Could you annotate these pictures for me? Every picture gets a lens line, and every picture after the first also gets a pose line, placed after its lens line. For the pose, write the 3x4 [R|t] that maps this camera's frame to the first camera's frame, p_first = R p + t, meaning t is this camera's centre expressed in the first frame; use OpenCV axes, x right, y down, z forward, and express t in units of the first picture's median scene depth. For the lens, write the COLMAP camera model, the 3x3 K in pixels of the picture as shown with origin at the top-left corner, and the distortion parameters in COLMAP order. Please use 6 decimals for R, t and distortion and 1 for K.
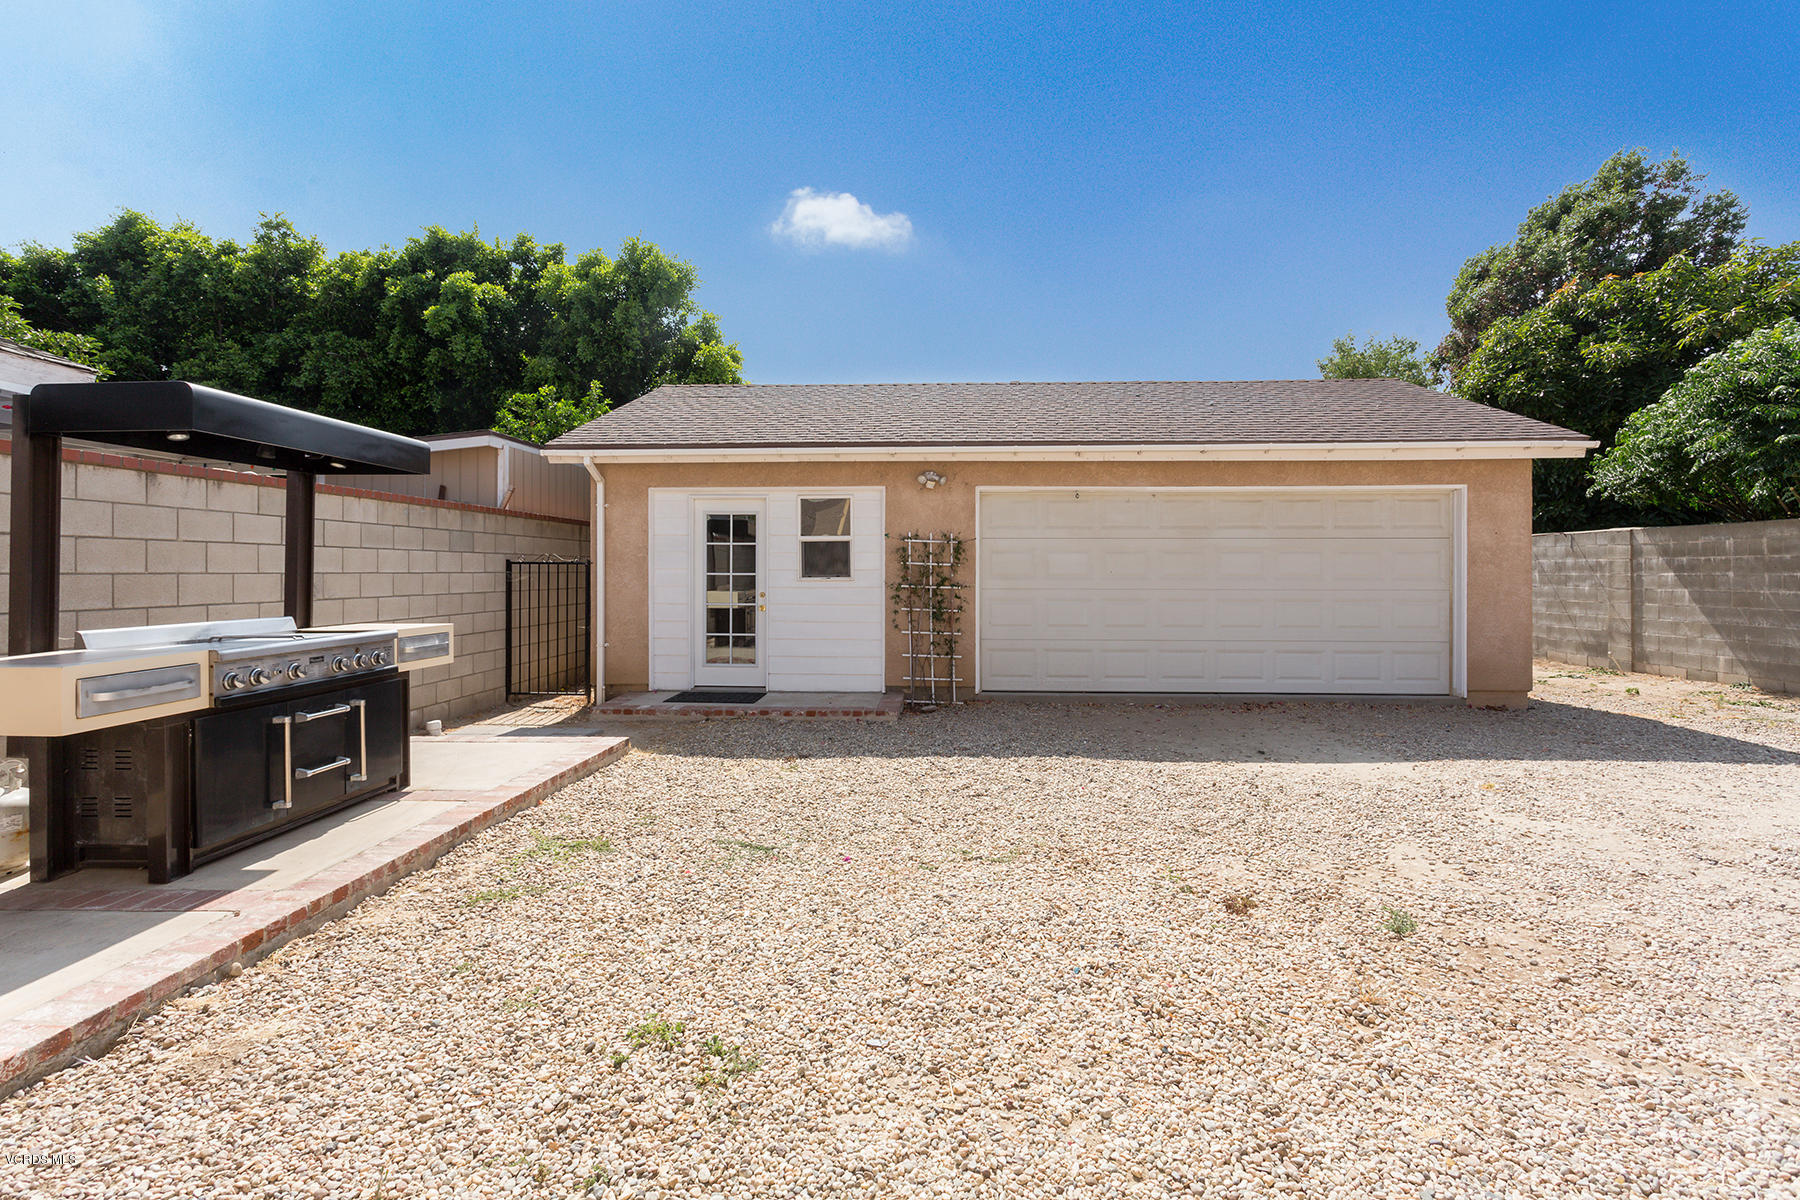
lens RADIAL K [[863.8, 0, 899.5], [0, 863.8, 572.9], [0, 0, 1]] dist [-0.026396, 0.026450]
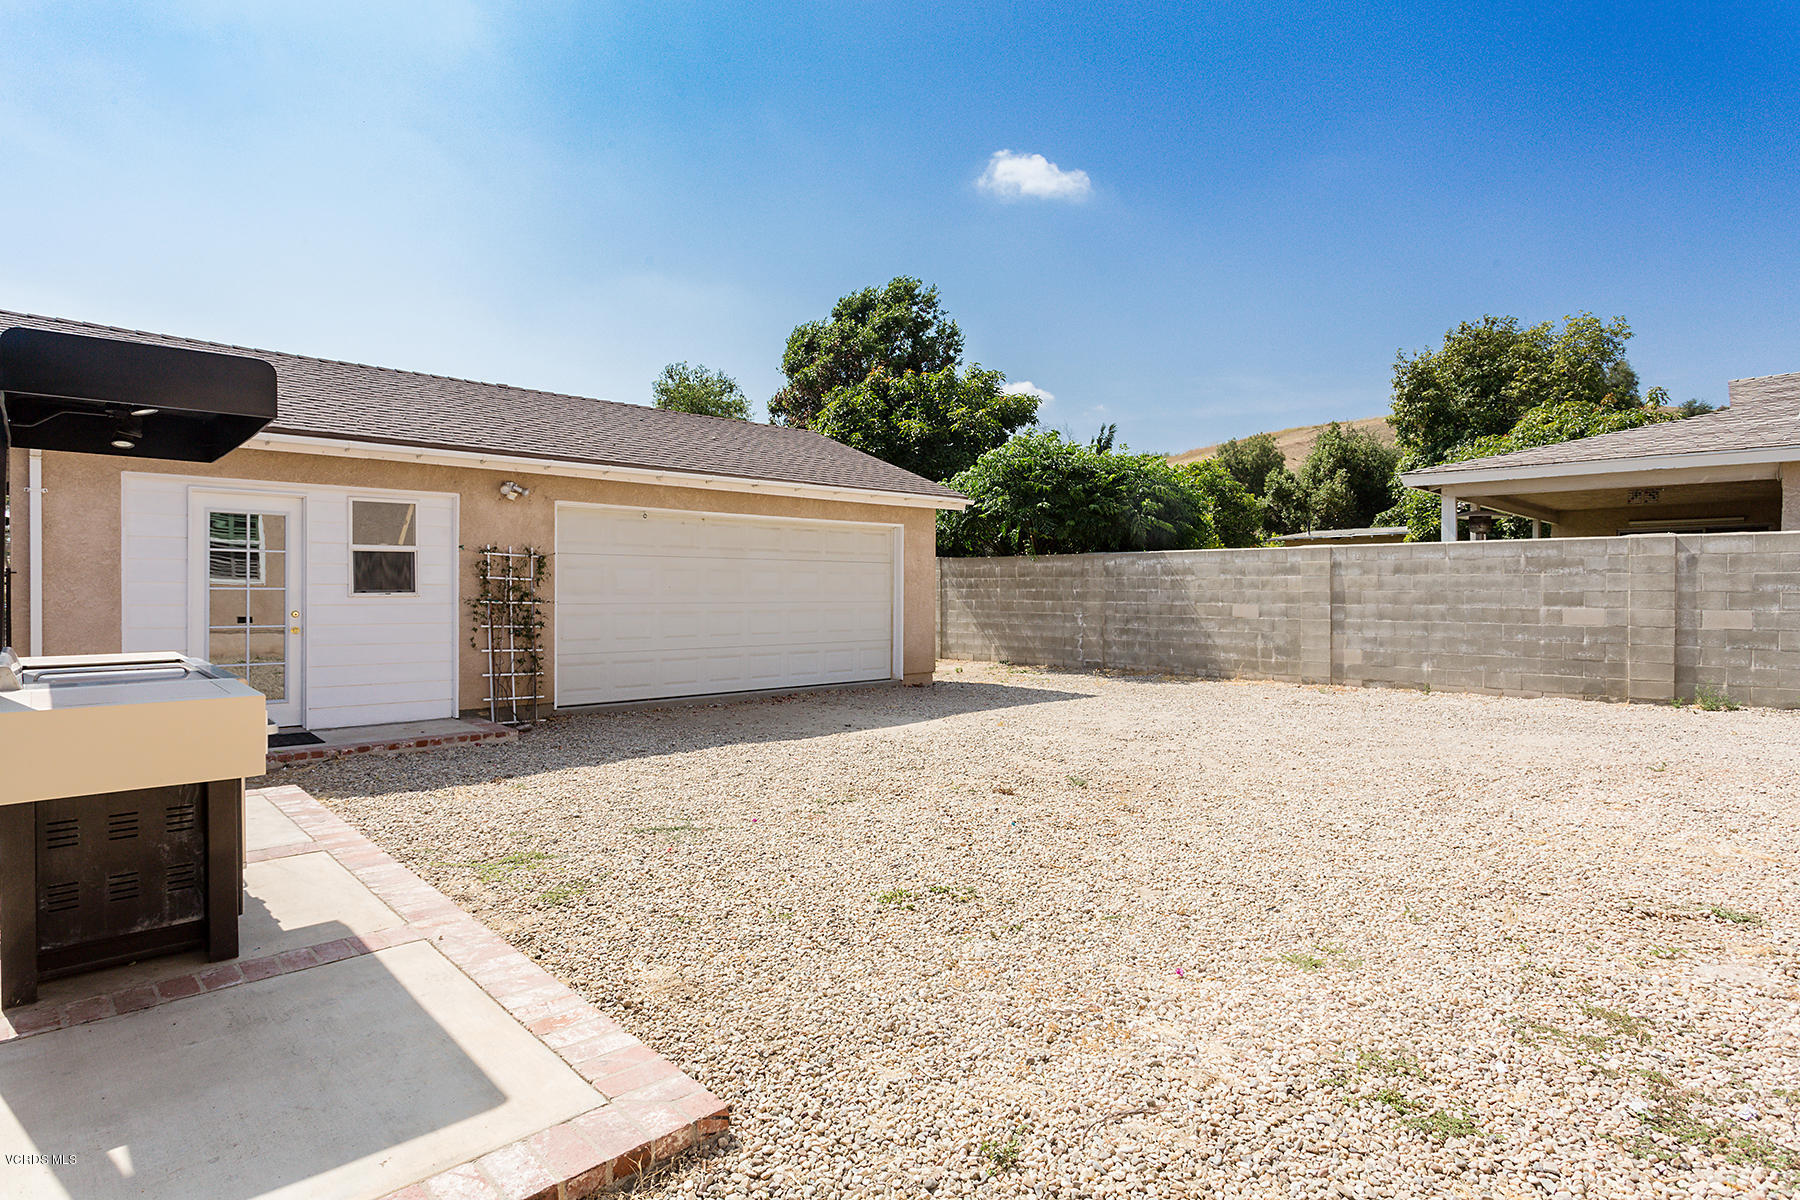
lens RADIAL K [[935.1, 0, 900.0], [0, 935.1, 600.0], [0, 0, 1]] dist [0.000461, 0.000154]
pose [[0.696210, -0.007436, 0.717800, -0.402869], [0.000210, 0.999948, 0.010156, 0.002967], [-0.717838, -0.006920, 0.696176, -0.032521]]
